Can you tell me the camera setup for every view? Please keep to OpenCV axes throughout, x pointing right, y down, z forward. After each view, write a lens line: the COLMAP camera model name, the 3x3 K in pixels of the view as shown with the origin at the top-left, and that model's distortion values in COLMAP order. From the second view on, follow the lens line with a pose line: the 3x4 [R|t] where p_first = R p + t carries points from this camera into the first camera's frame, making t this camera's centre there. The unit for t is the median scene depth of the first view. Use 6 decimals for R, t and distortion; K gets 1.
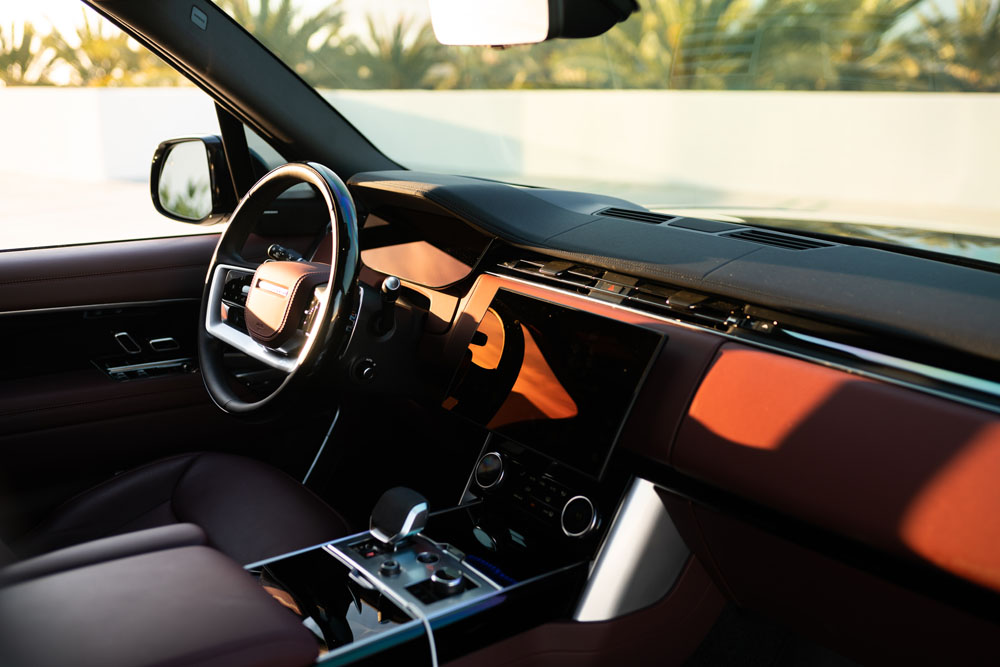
lens RADIAL K [[967.0, 0, 500.0], [0, 967.0, 333.5], [0, 0, 1]] dist [-0.002956, 0.004922]
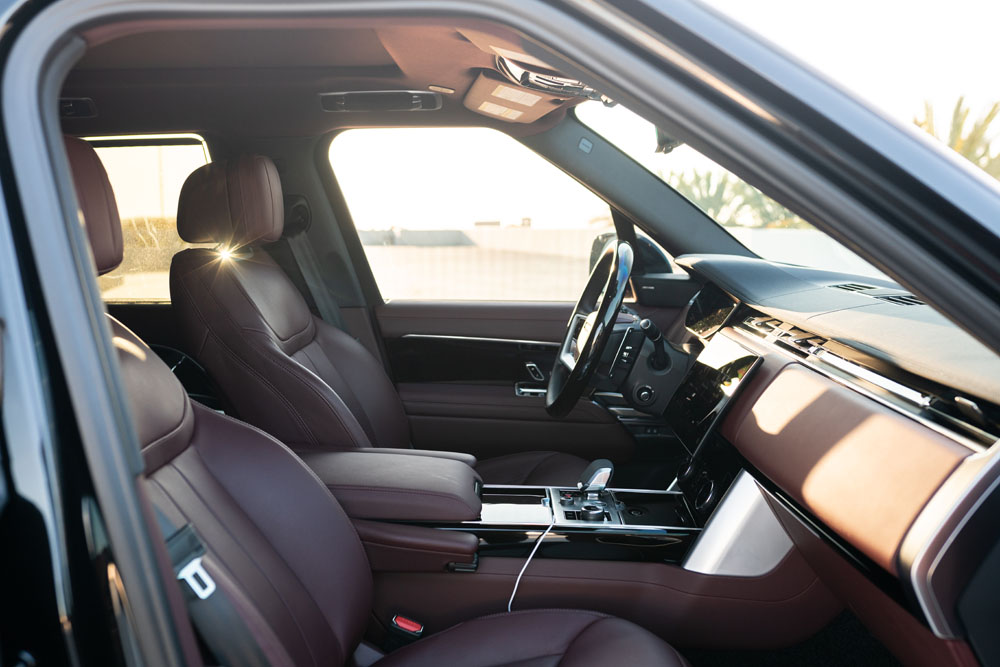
lens RADIAL K [[967.0, 0, 500.0], [0, 967.0, 333.5], [0, 0, 1]] dist [-0.002956, 0.004922]
pose [[0.789399, 0.066680, -0.610248, 0.507950], [-0.154115, 0.983773, -0.091866, 0.108215], [0.594220, 0.166567, 0.786866, -0.178705]]
